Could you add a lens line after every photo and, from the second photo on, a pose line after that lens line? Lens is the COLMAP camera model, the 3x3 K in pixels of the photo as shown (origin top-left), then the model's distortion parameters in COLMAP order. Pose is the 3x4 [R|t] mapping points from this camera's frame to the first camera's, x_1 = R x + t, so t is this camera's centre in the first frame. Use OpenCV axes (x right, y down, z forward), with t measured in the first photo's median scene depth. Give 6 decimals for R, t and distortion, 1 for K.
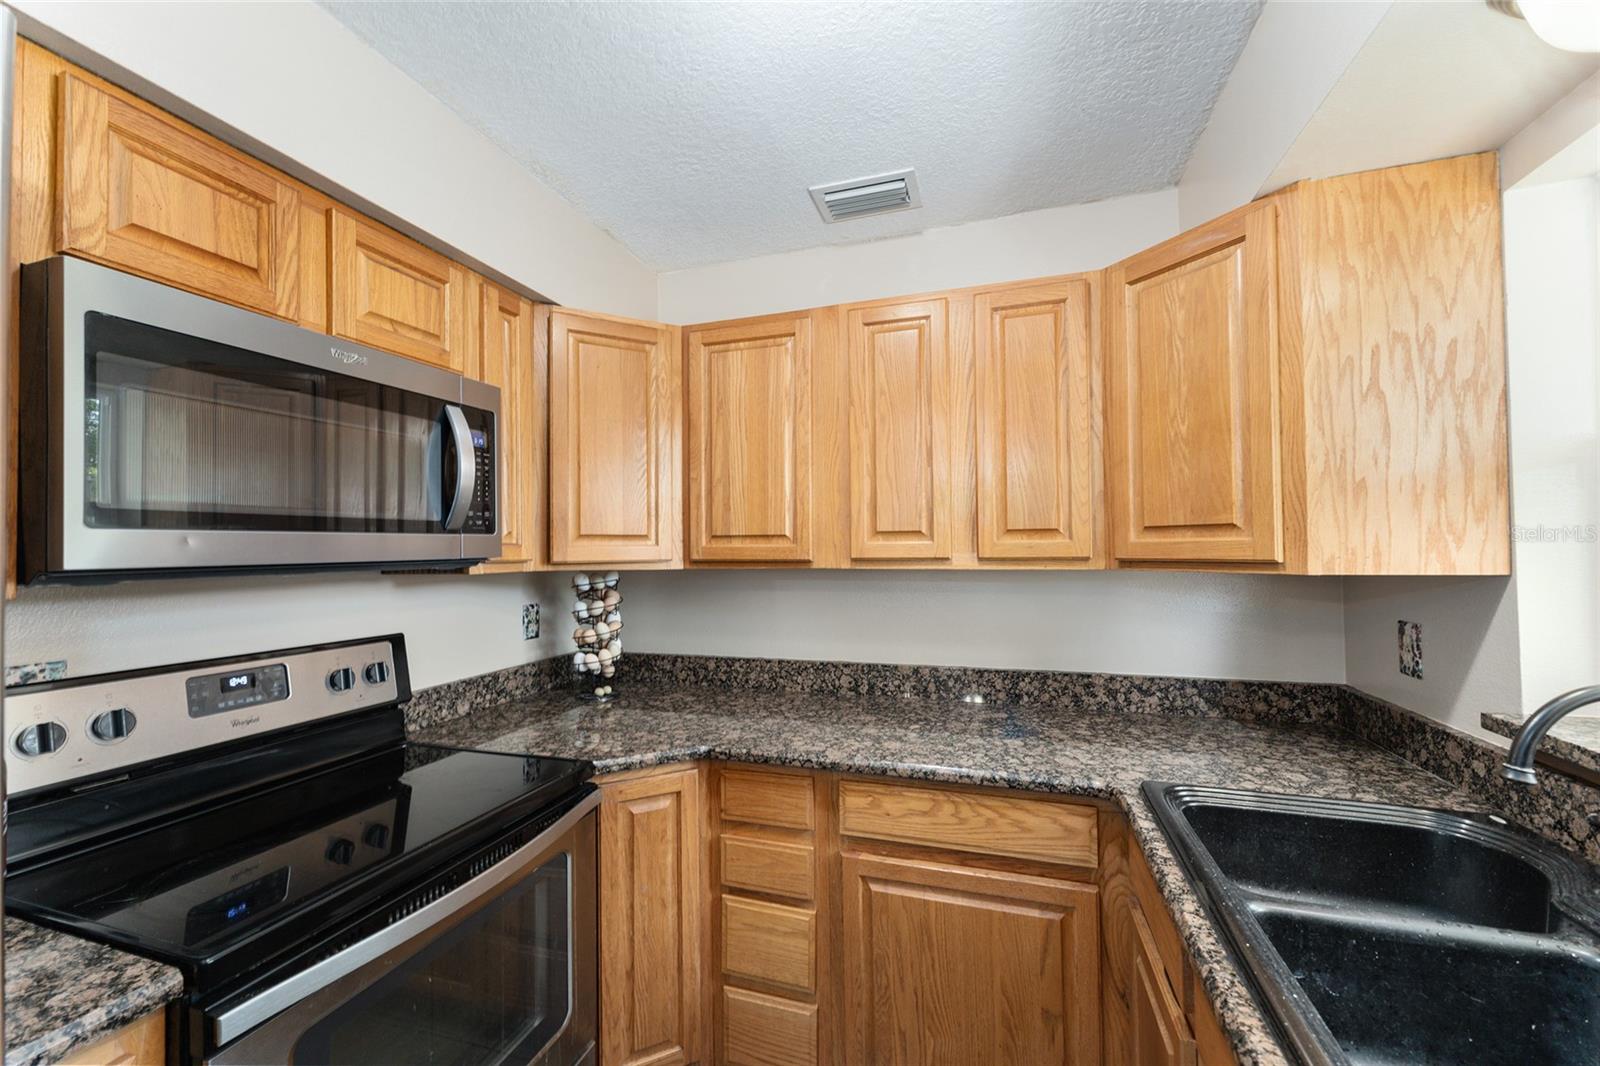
lens RADIAL K [[643.3, 0, 785.7], [0, 643.3, 537.3], [0, 0, 1]] dist [-0.001431, 0.000102]
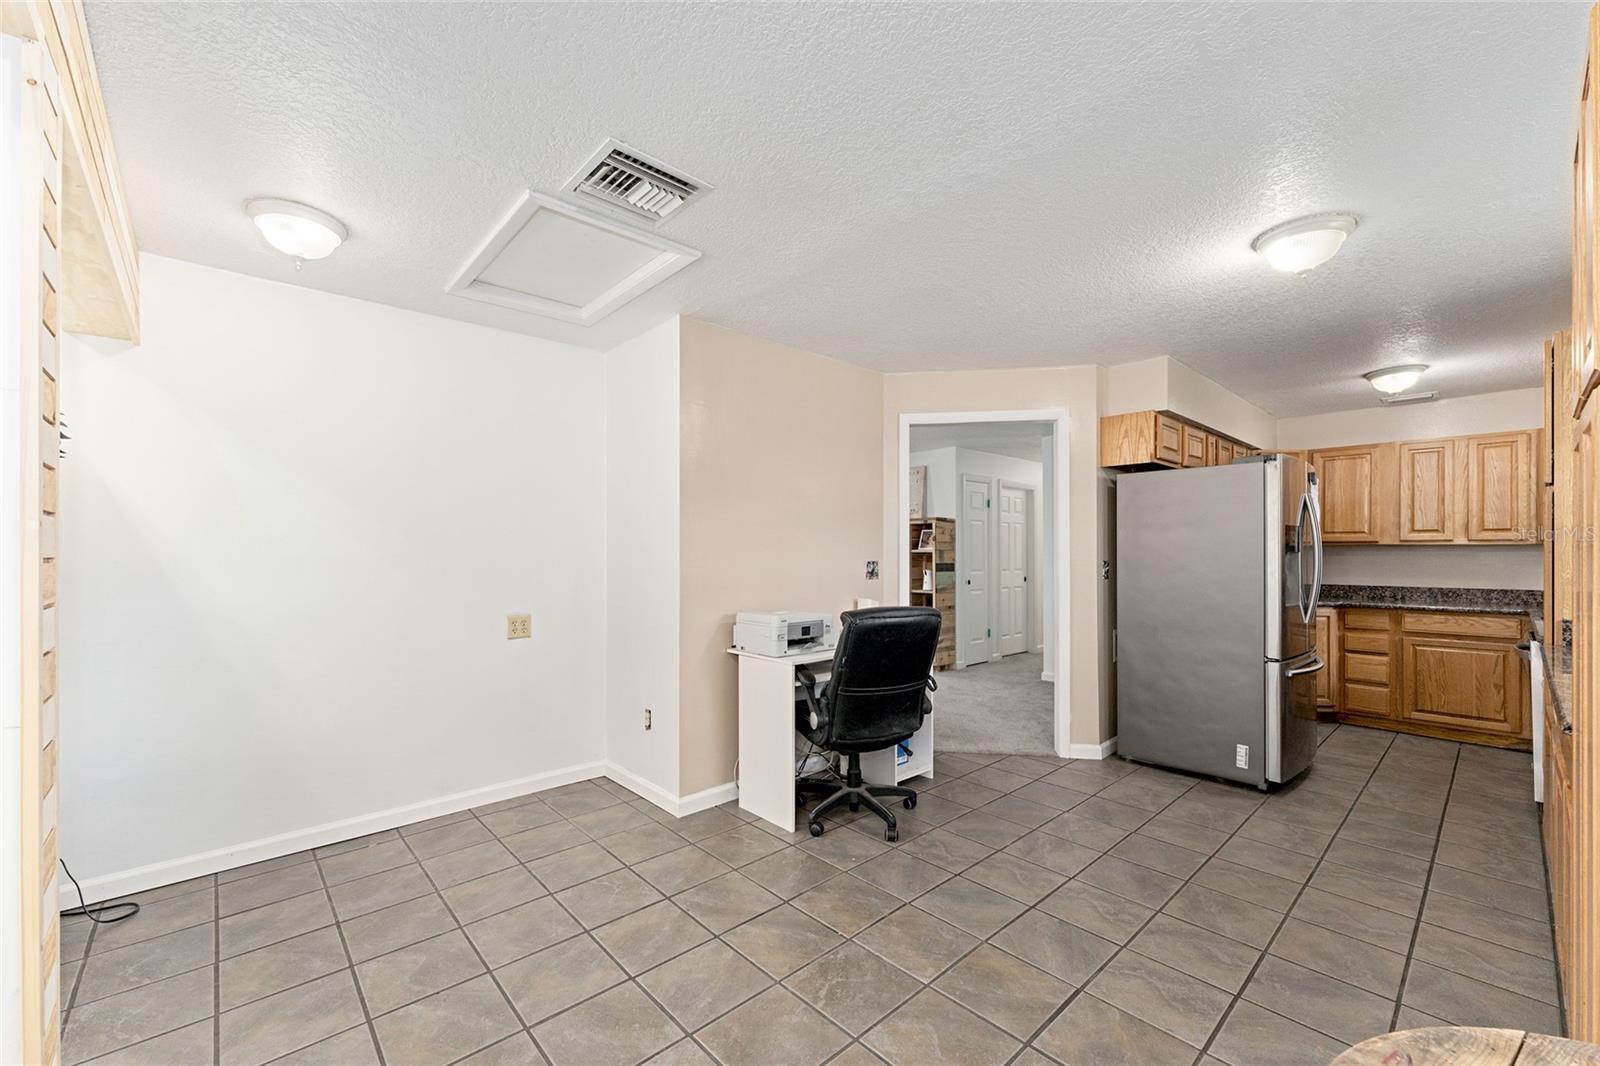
lens RADIAL K [[643.3, 0, 788.2], [0, 643.3, 549.4], [0, 0, 1]] dist [-0.001431, 0.000102]
pose [[0.866991, 0.011739, -0.498186, -0.847442], [-0.003436, 0.999840, 0.017579, 0.036294], [0.498313, -0.013529, 0.866892, -2.812310]]
